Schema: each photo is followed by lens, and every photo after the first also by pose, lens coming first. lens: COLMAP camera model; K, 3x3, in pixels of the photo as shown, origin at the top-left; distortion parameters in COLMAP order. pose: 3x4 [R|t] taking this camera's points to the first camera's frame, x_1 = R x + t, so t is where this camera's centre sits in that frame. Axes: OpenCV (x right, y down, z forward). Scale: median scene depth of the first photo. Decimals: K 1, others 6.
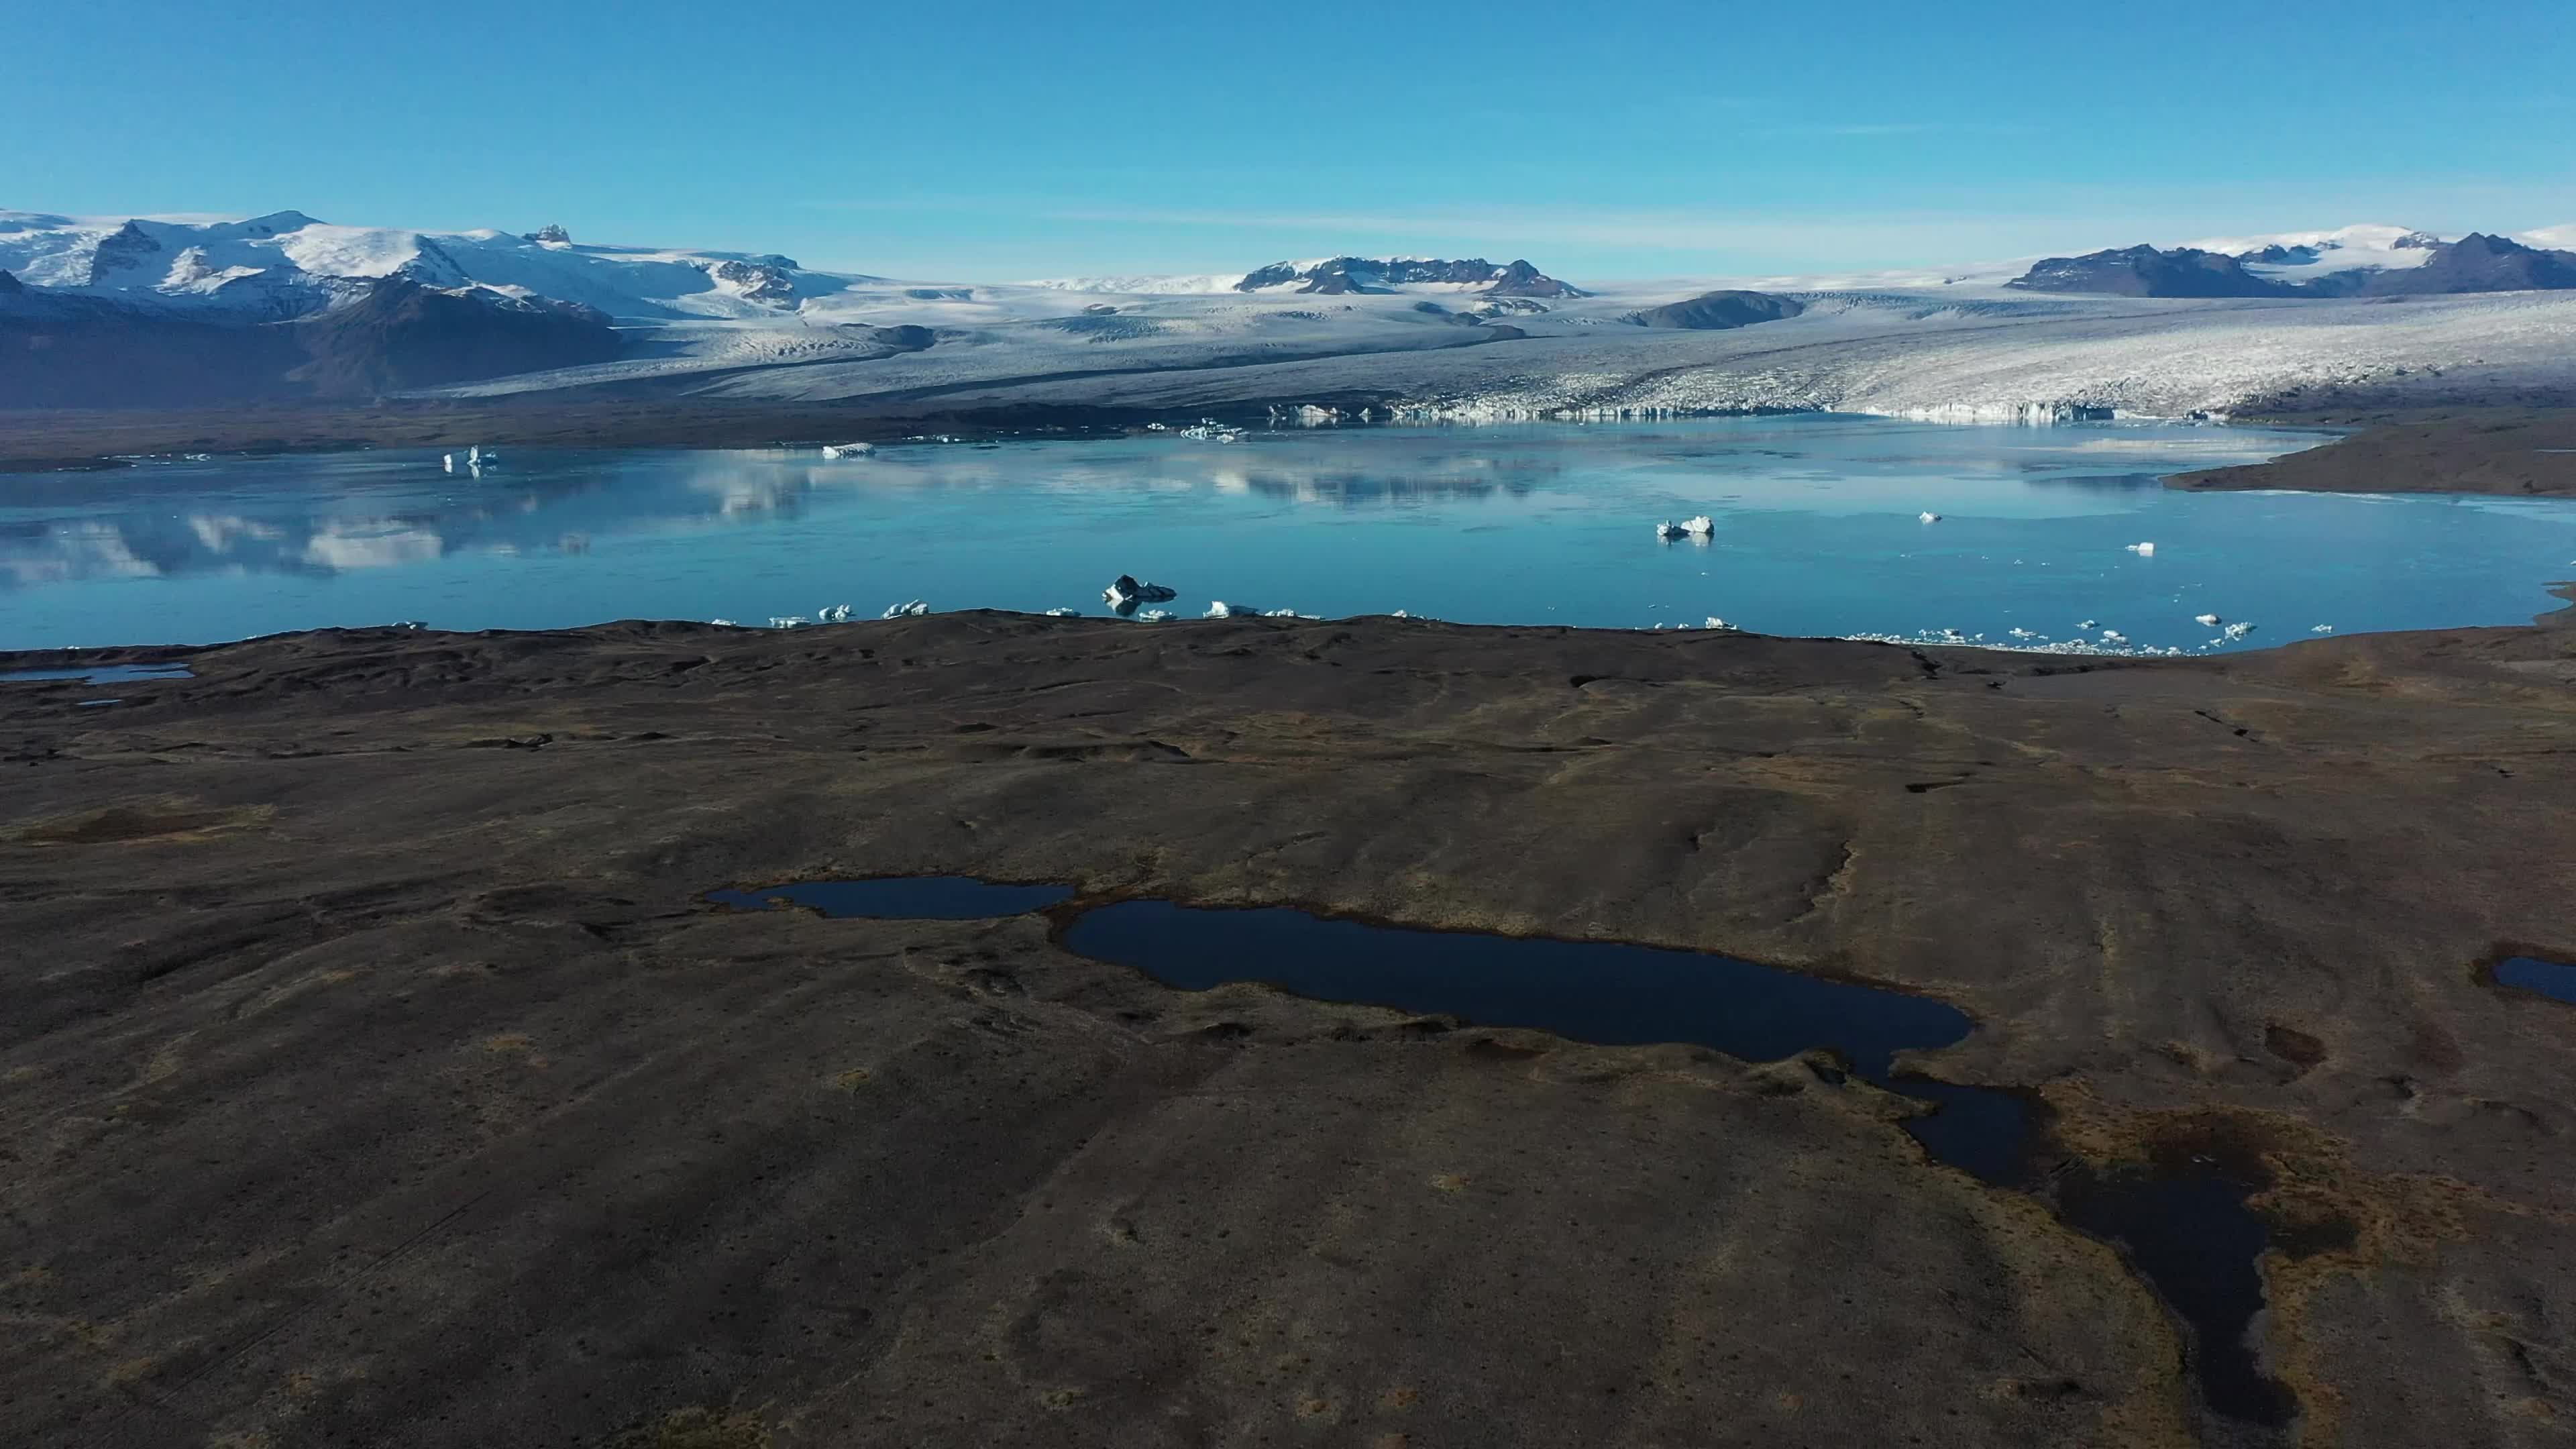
lens RADIAL K [[2117.6, 0, 1288.0], [0, 2117.6, 724.5], [0, 0, 1]] dist [0.009351, 0.005323]
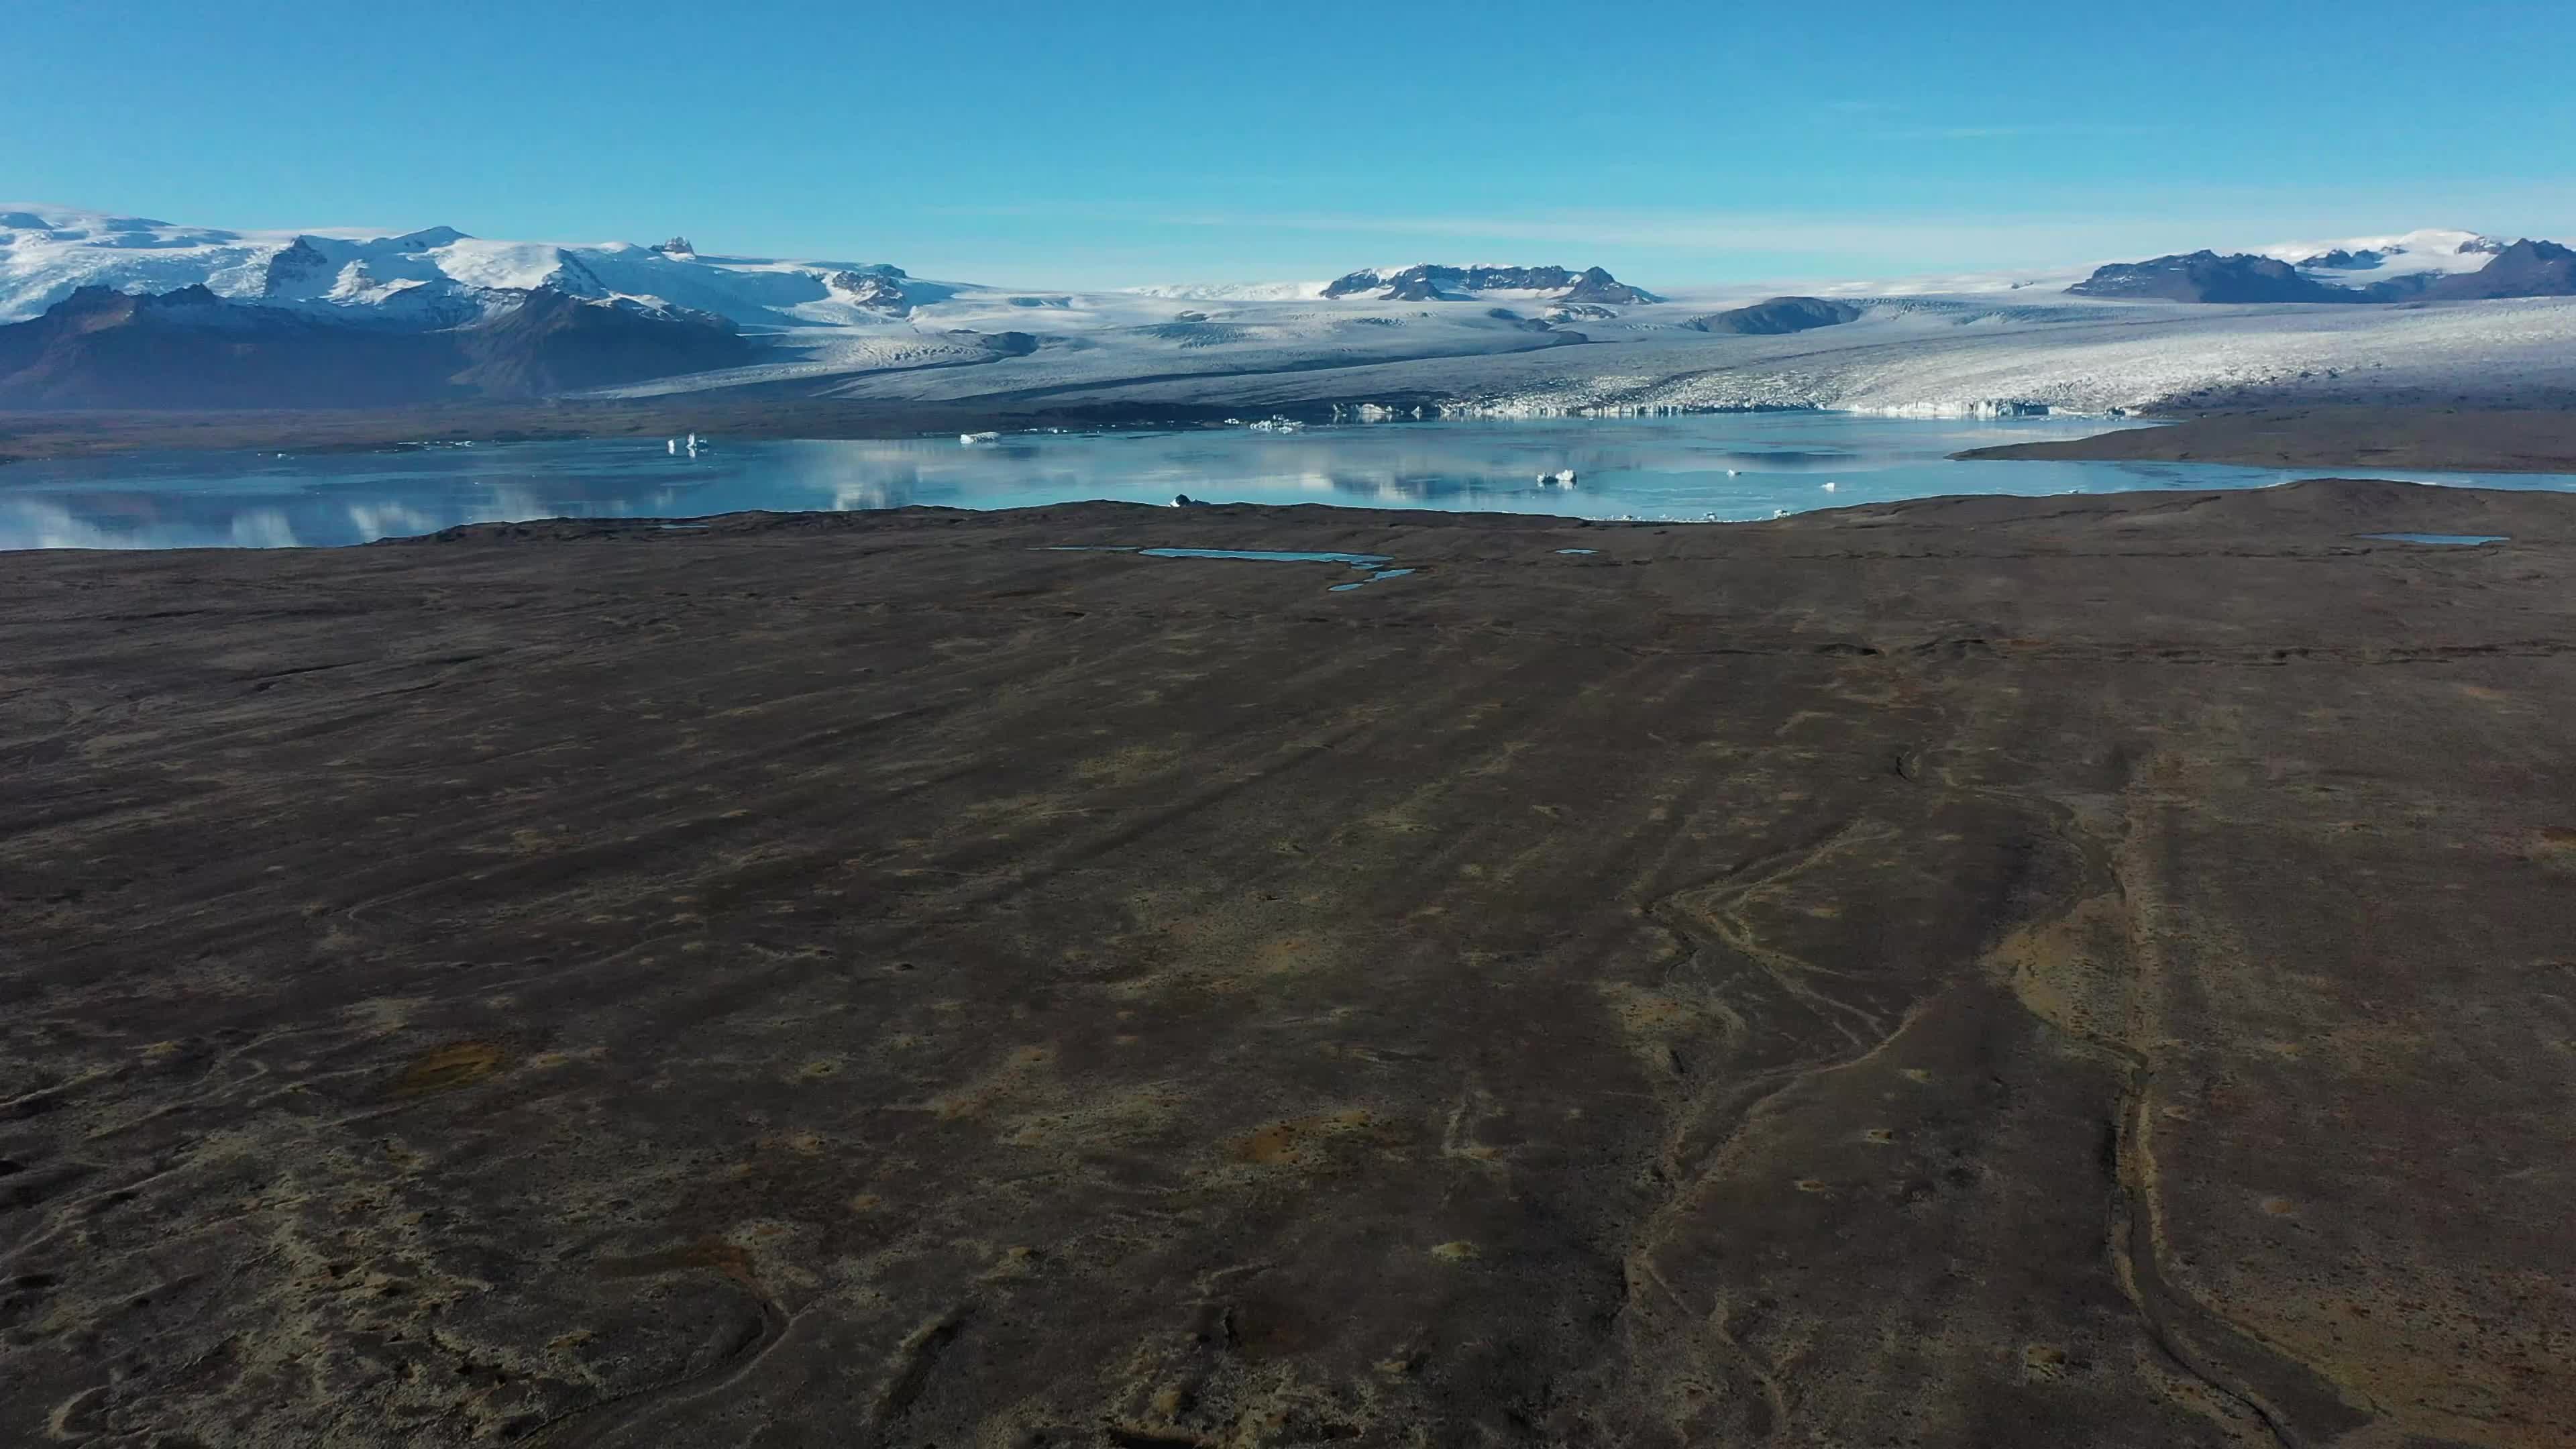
lens RADIAL K [[2117.6, 0, 1288.0], [0, 2117.6, 724.5], [0, 0, 1]] dist [0.009351, 0.005323]
pose [[0.999054, 0.006365, -0.043017, 0.008071], [-0.006428, 0.999978, -0.001336, 0.011347], [0.043008, 0.001611, 0.999073, -0.067750]]
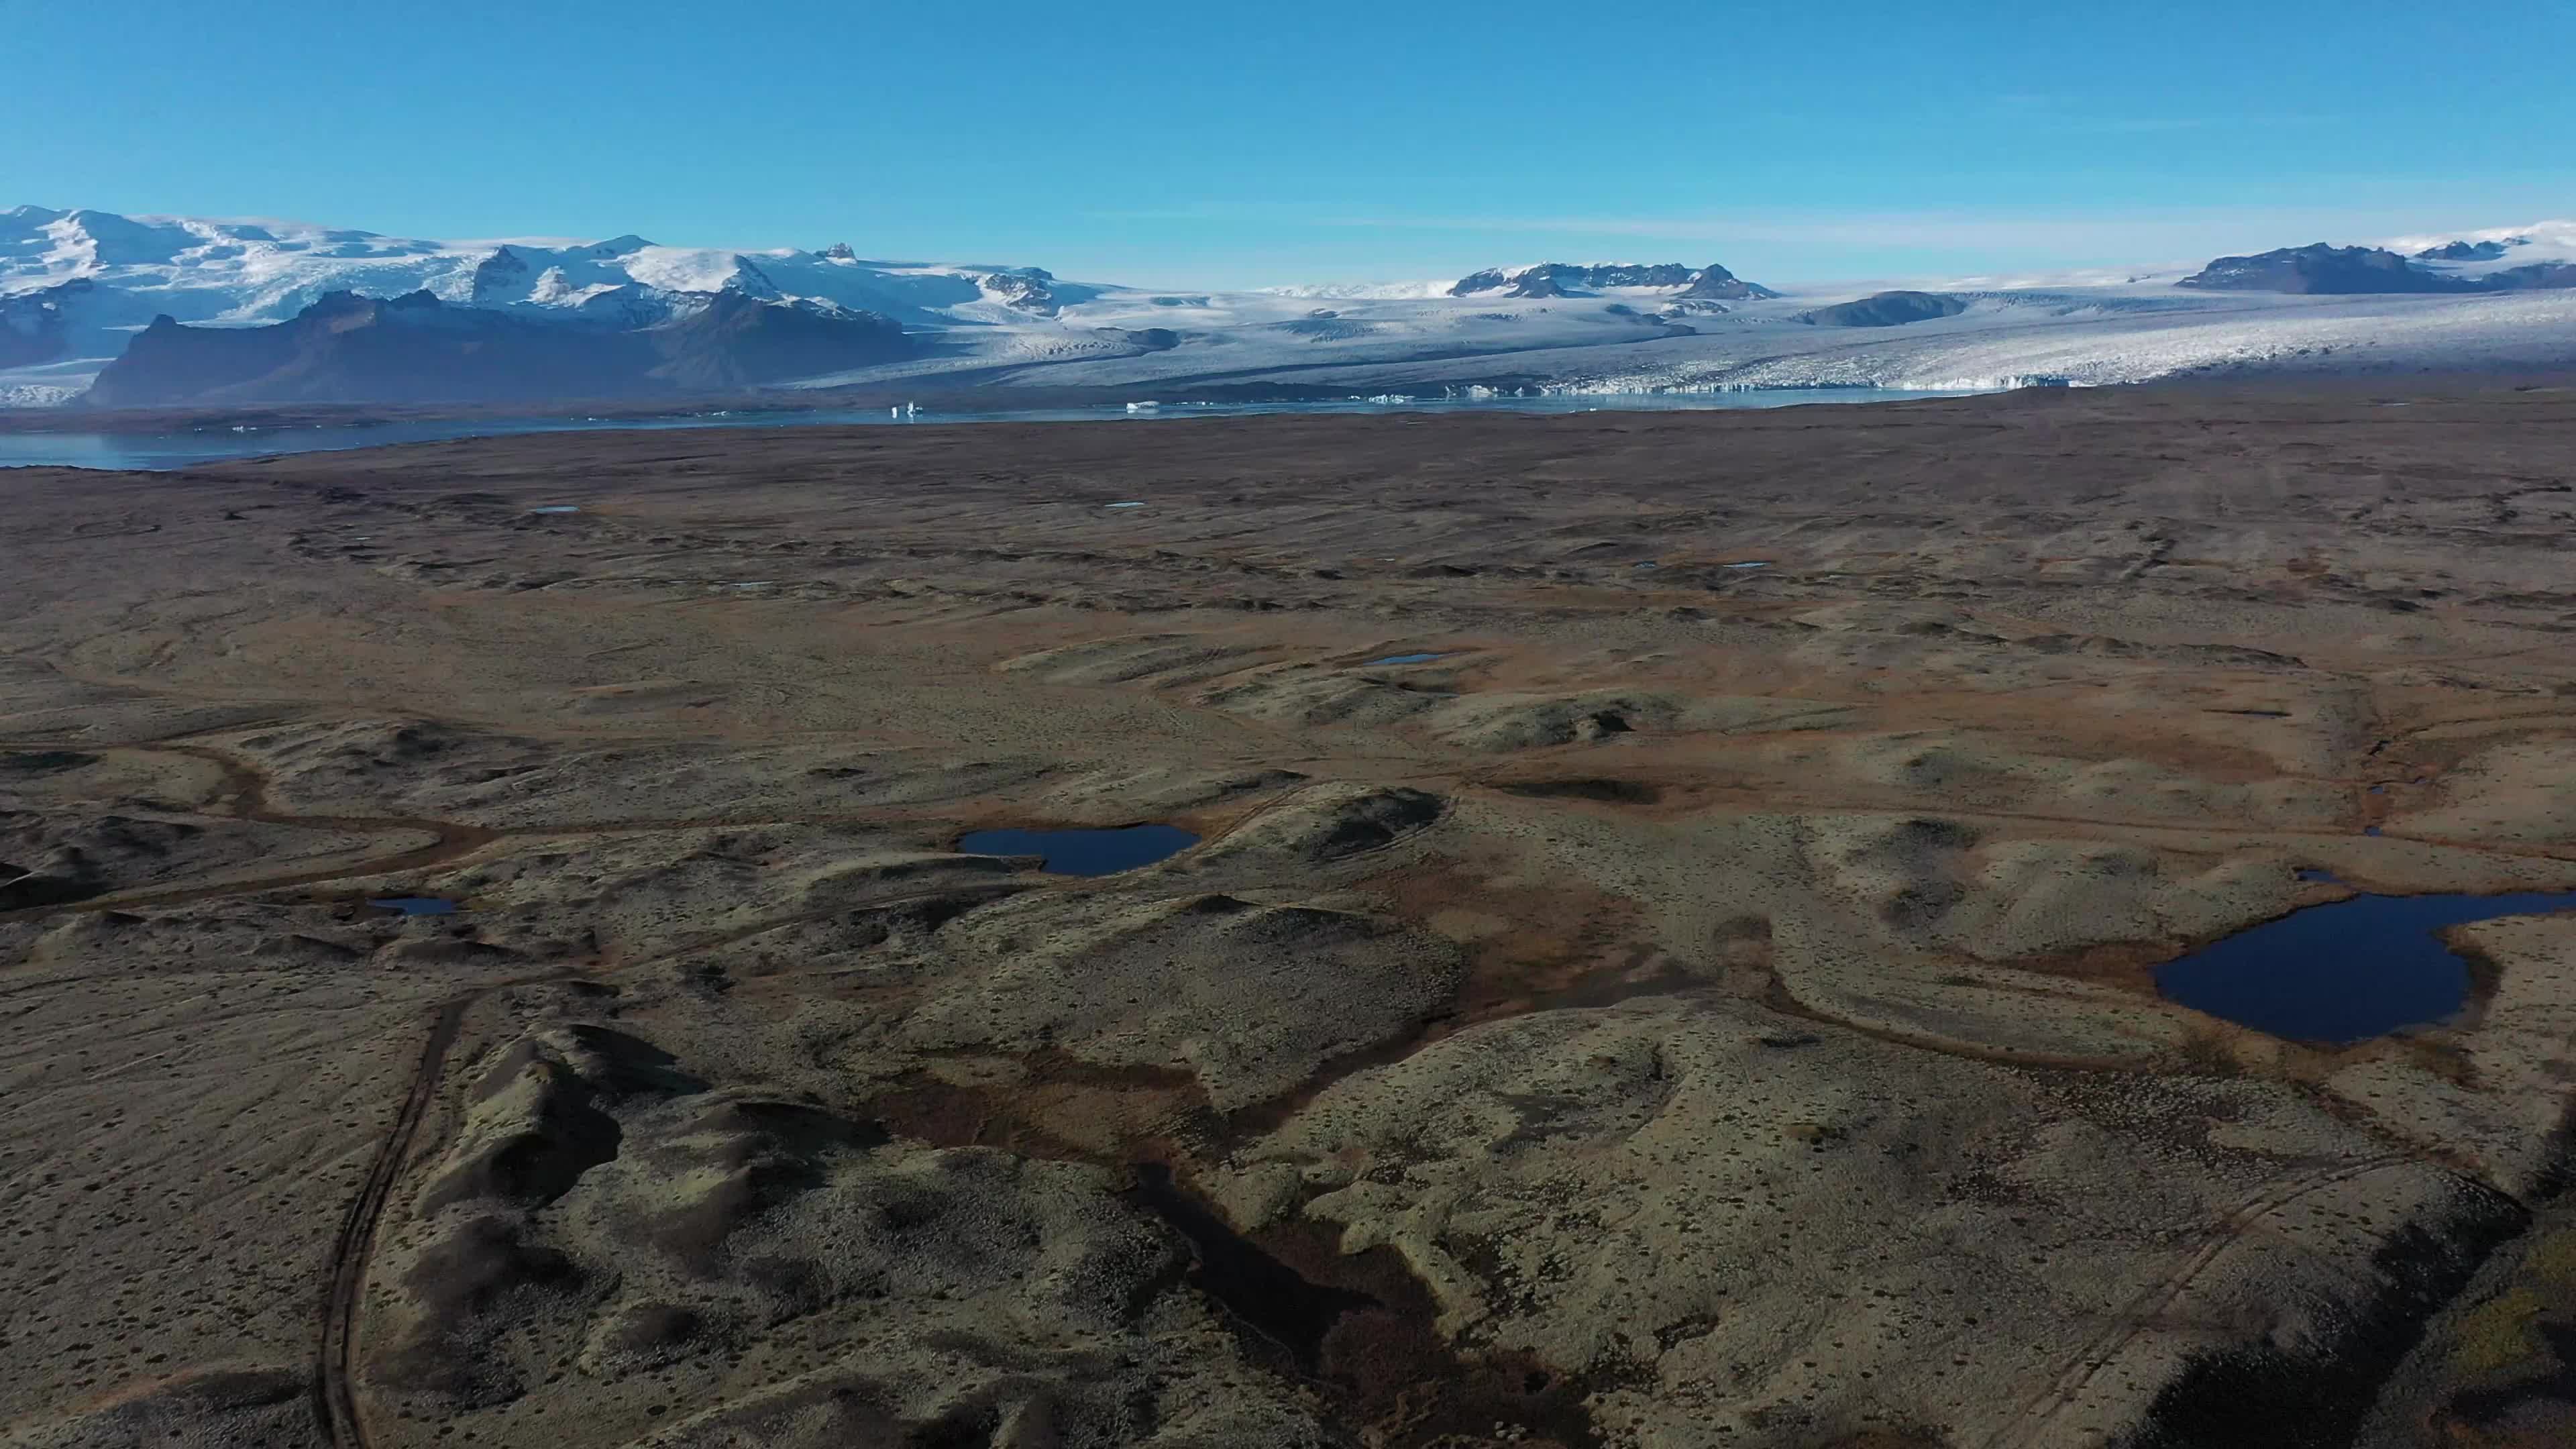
lens RADIAL K [[2117.6, 0, 1288.0], [0, 2117.6, 724.5], [0, 0, 1]] dist [0.009351, 0.005323]
pose [[0.994414, 0.012076, -0.104853, 0.015907], [-0.012296, 0.999923, -0.001455, 0.027820], [0.104827, 0.002736, 0.994487, -0.138283]]
